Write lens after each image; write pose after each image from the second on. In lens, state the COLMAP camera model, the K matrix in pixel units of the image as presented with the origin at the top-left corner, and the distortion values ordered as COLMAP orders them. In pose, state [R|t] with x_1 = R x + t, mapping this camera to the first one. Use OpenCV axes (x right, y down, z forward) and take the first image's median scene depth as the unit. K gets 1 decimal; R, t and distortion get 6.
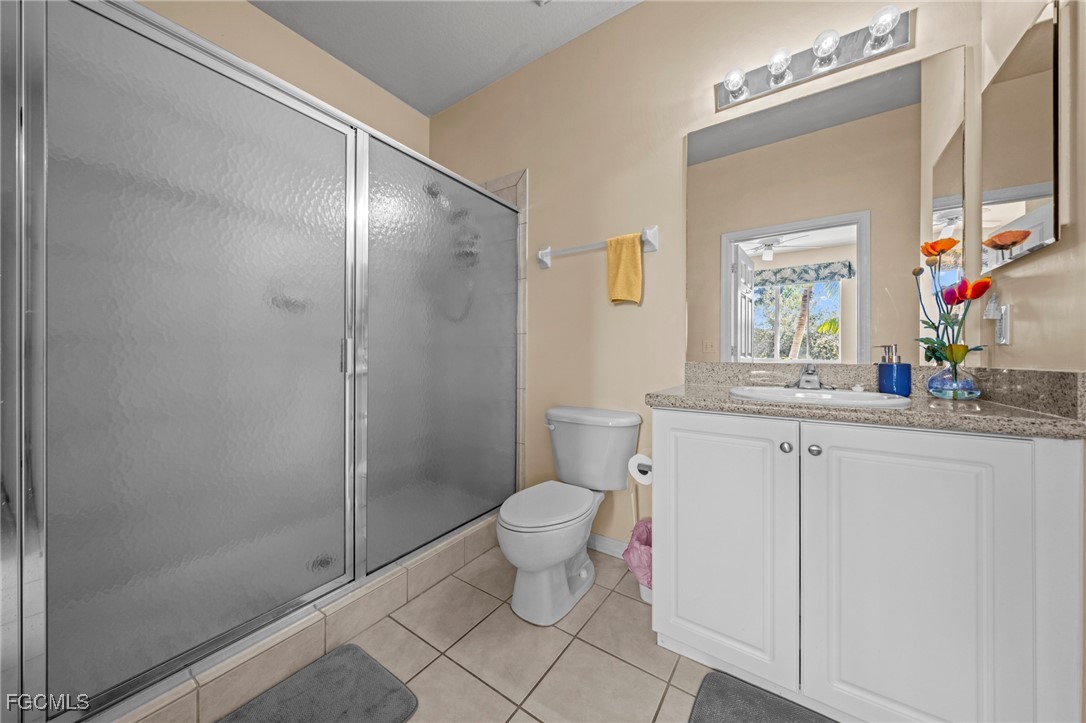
lens RADIAL K [[372.0, 0, 540.5], [0, 372.0, 360.7], [0, 0, 1]] dist [-0.002917, -0.000619]
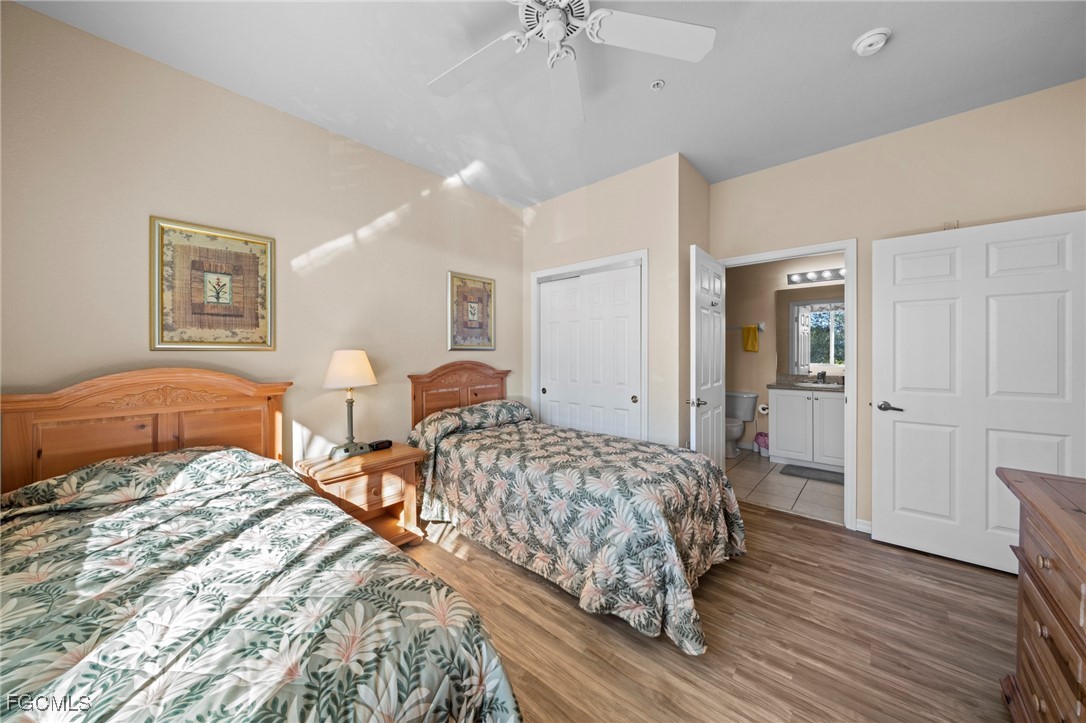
lens RADIAL K [[372.0, 0, 543.2], [0, 372.0, 354.1], [0, 0, 1]] dist [-0.002917, -0.000619]
pose [[0.990938, -0.011685, -0.133814, -1.017286], [0.011185, 0.999927, -0.004493, -0.156805], [0.133857, 0.002955, 0.990996, -2.093783]]
